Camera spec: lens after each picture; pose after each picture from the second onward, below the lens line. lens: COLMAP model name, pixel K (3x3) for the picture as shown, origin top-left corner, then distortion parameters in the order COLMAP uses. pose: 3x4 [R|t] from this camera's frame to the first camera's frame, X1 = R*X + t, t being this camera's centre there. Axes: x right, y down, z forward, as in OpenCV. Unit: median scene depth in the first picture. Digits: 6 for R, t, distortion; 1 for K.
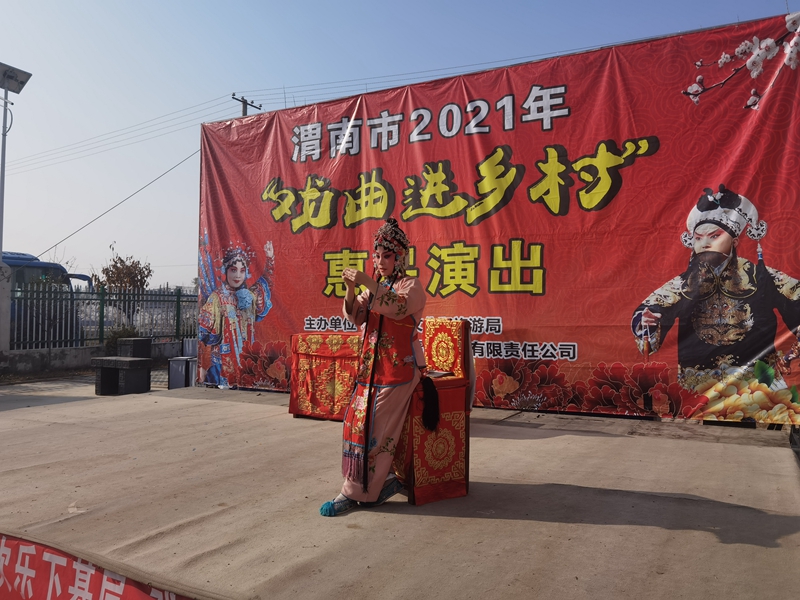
lens RADIAL K [[634.0, 0, 400.0], [0, 634.0, 300.0], [0, 0, 1]] dist [-0.001839, -0.011769]
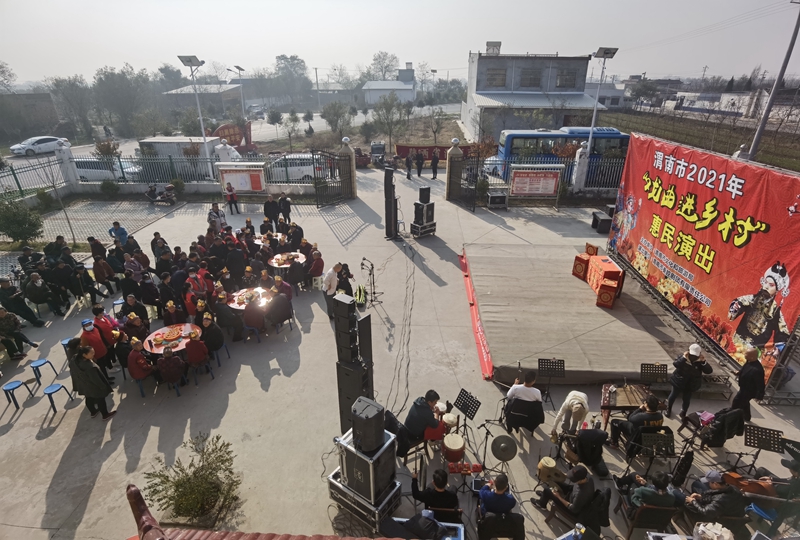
lens RADIAL K [[413.4, 0, 400.0], [0, 413.4, 270.0], [0, 0, 1]] dist [-0.001684, -0.000405]
pose [[0.422644, 0.346095, -0.837610, 0.908080], [0.100953, 0.900482, 0.423013, -0.687979], [0.900656, -0.263343, 0.345644, -0.418764]]
